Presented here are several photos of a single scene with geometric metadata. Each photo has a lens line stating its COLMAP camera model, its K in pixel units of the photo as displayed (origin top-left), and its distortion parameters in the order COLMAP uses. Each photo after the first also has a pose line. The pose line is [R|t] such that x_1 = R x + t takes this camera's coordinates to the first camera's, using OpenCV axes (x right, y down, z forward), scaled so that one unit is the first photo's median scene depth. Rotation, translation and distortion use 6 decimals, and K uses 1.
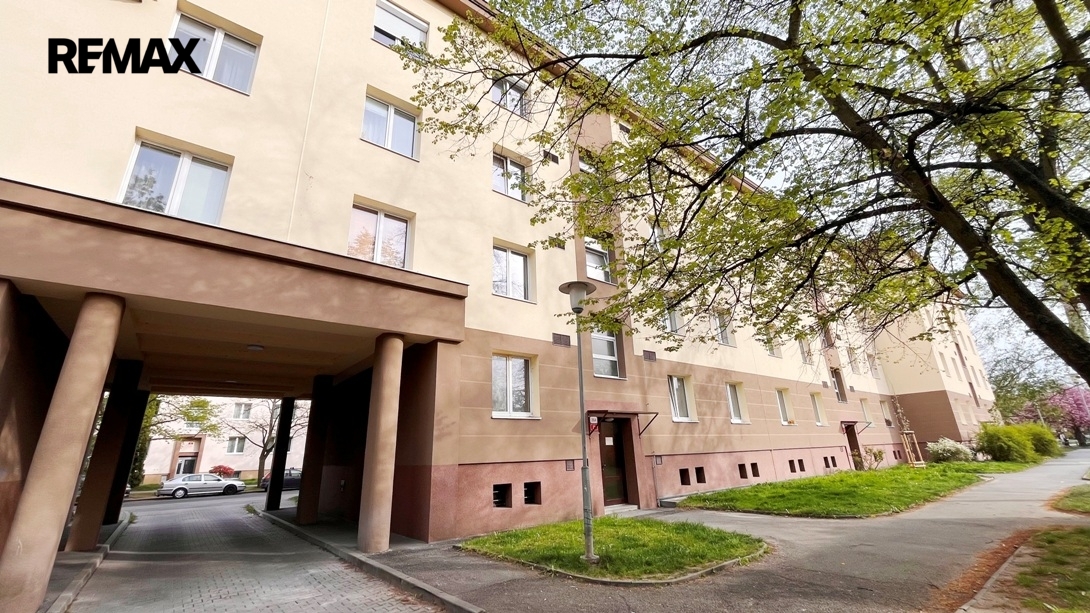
lens RADIAL K [[440.9, 0, 545.0], [0, 440.9, 306.5], [0, 0, 1]] dist [0.000238, -0.000123]
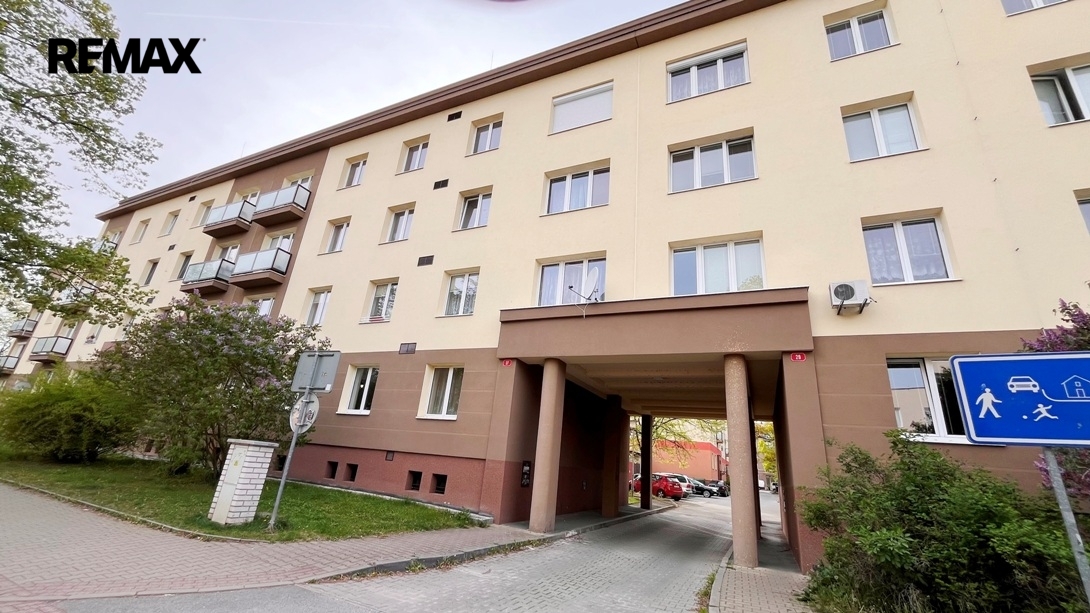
lens RADIAL K [[387.2, 0, 546.9], [0, 387.2, 335.3], [0, 0, 1]] dist [-0.000073, -0.000018]
pose [[0.479116, -0.193219, -0.856221, 0.372605], [0.179784, 0.976392, -0.119736, 0.077835], [0.859142, -0.096568, 0.502543, 0.276145]]
